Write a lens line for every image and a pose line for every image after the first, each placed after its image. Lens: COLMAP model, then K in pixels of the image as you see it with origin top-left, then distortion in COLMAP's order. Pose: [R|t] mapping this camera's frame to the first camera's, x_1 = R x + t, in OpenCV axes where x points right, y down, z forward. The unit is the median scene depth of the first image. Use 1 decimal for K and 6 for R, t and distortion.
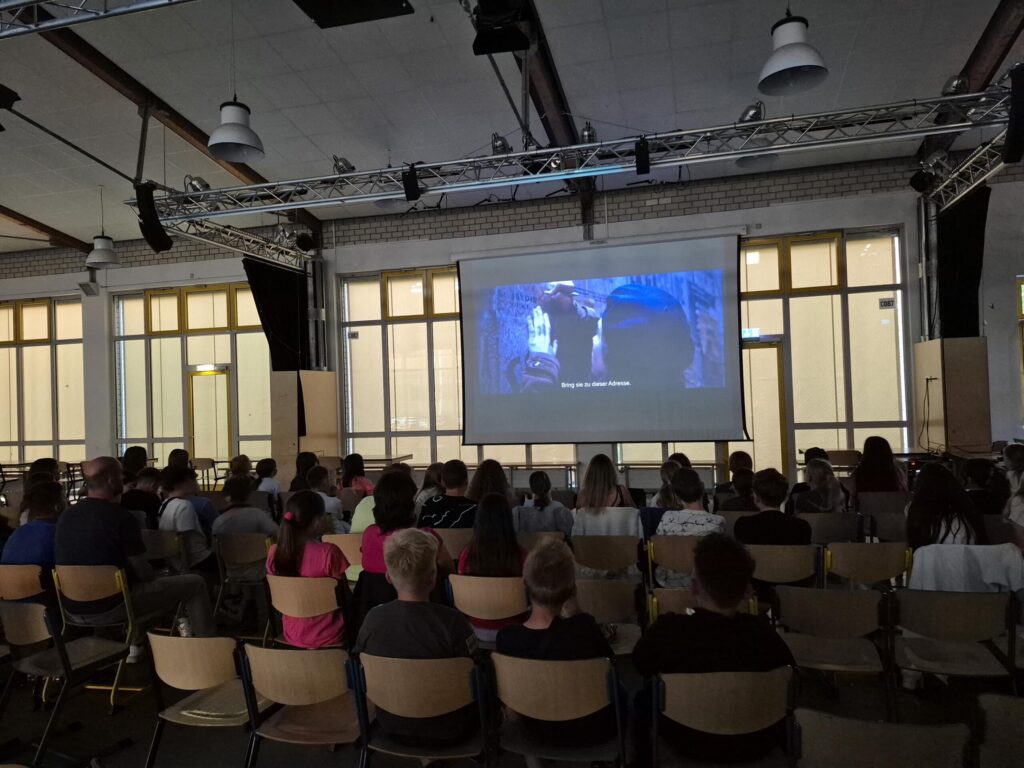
lens RADIAL K [[694.8, 0, 517.4], [0, 694.8, 388.1], [0, 0, 1]] dist [0.153800, -0.250236]
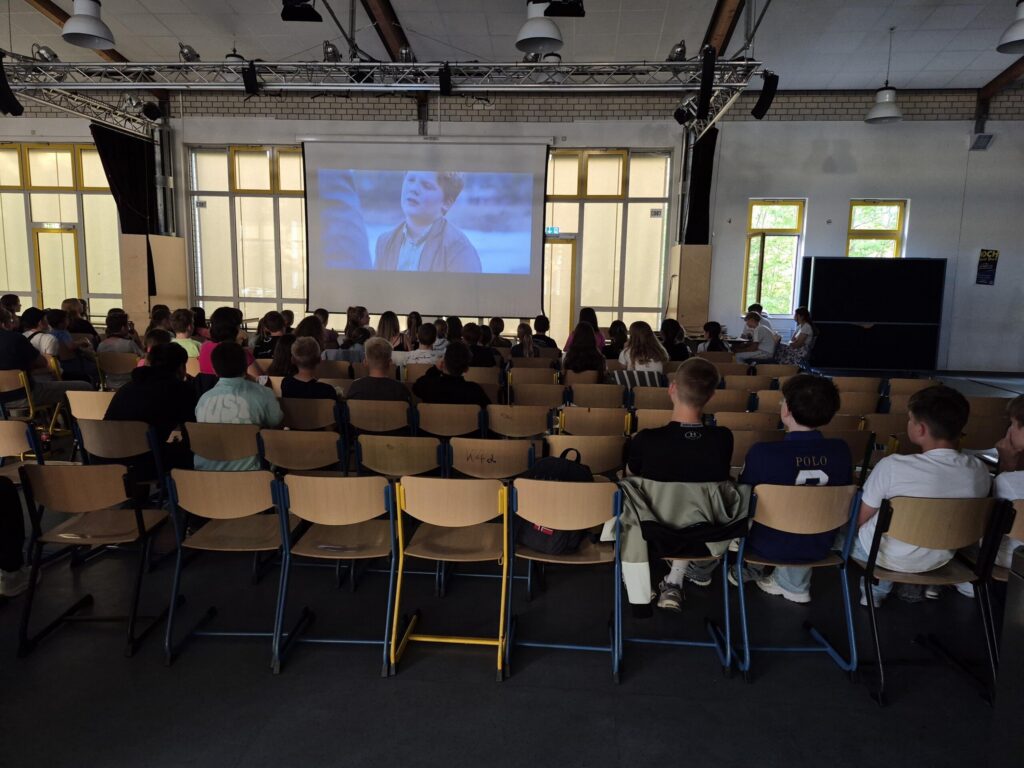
lens RADIAL K [[682.1, 0, 506.4], [0, 682.1, 377.5], [0, 0, 1]] dist [0.053301, -0.041387]
pose [[0.983135, 0.029811, 0.180434, 0.045224], [-0.057538, 0.986942, 0.150446, 0.000354], [-0.173593, -0.158291, 0.972013, -0.160523]]
